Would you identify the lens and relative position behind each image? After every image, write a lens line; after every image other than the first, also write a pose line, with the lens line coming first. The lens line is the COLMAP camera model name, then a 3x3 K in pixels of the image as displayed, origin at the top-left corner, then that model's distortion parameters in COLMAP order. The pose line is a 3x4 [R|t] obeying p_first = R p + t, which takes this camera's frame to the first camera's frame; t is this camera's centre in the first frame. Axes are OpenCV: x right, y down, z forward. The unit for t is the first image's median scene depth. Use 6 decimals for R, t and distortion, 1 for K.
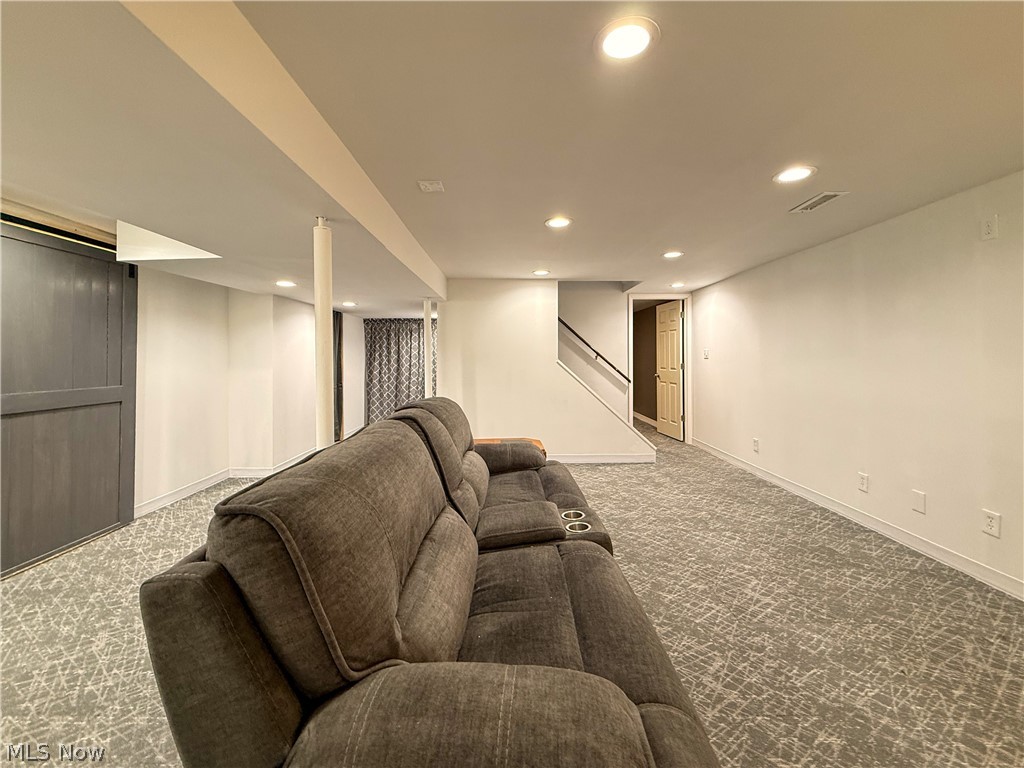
lens RADIAL K [[410.1, 0, 510.6], [0, 410.1, 373.7], [0, 0, 1]] dist [-0.000796, -0.000139]
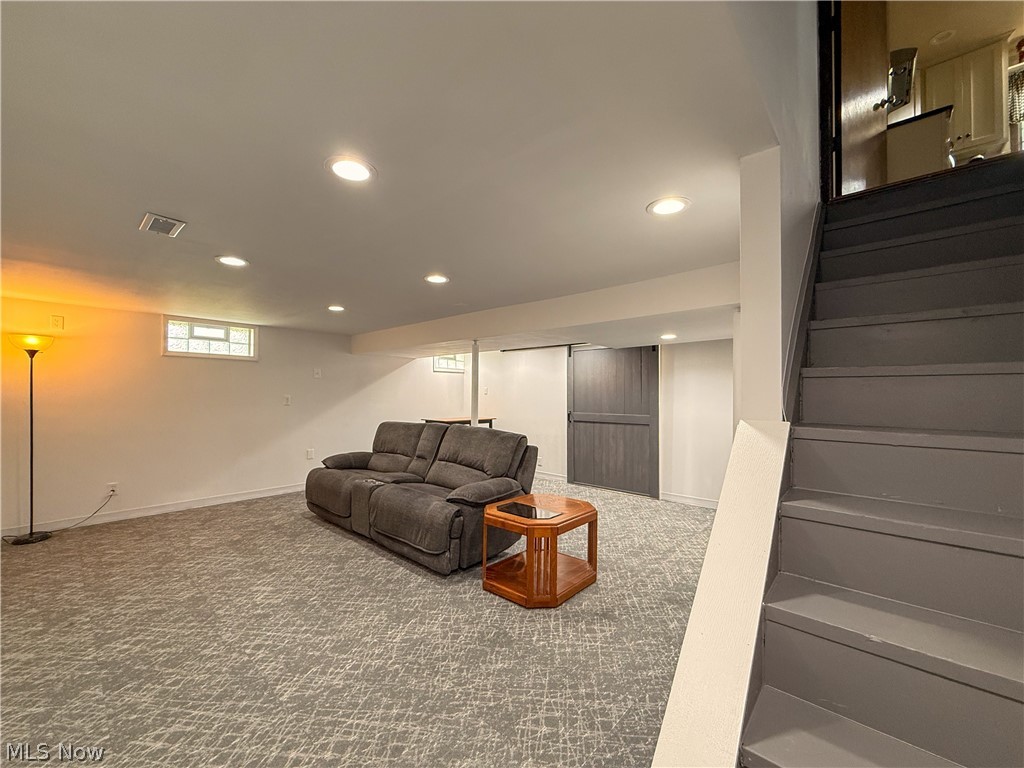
lens RADIAL K [[410.1, 0, 509.9], [0, 410.1, 386.7], [0, 0, 1]] dist [-0.000796, -0.000139]
pose [[-0.666701, -0.009707, -0.745262, 0.821245], [-0.026424, 0.999594, 0.010619, -0.105475], [0.744857, 0.026772, -0.666687, 1.892802]]
